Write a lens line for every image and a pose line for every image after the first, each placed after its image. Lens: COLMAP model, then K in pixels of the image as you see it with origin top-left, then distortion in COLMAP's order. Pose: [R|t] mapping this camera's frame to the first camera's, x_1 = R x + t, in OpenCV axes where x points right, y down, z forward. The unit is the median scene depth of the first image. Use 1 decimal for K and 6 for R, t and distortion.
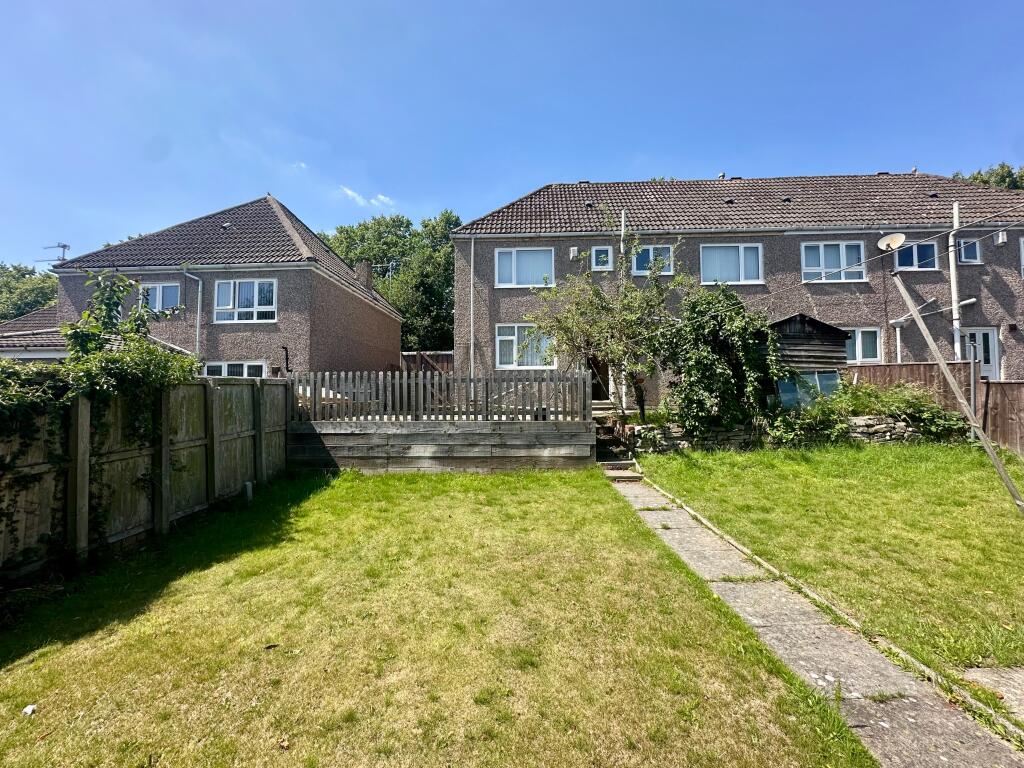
lens RADIAL K [[408.3, 0, 512.8], [0, 408.3, 382.3], [0, 0, 1]] dist [-0.005962, 0.000504]
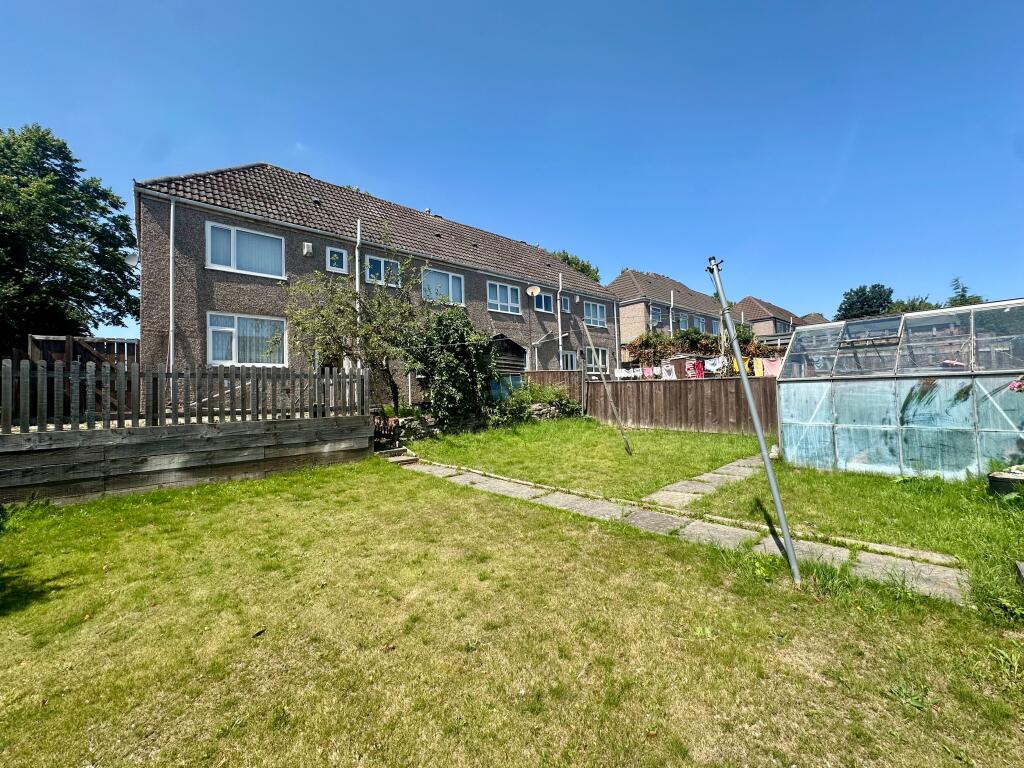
lens RADIAL K [[408.3, 0, 509.3], [0, 408.3, 383.6], [0, 0, 1]] dist [-0.005962, 0.000504]
pose [[0.718290, 0.006155, 0.695717, -0.293083], [-0.000896, 0.999968, -0.007922, 0.018370], [-0.695744, 0.005067, 0.718272, -0.045065]]
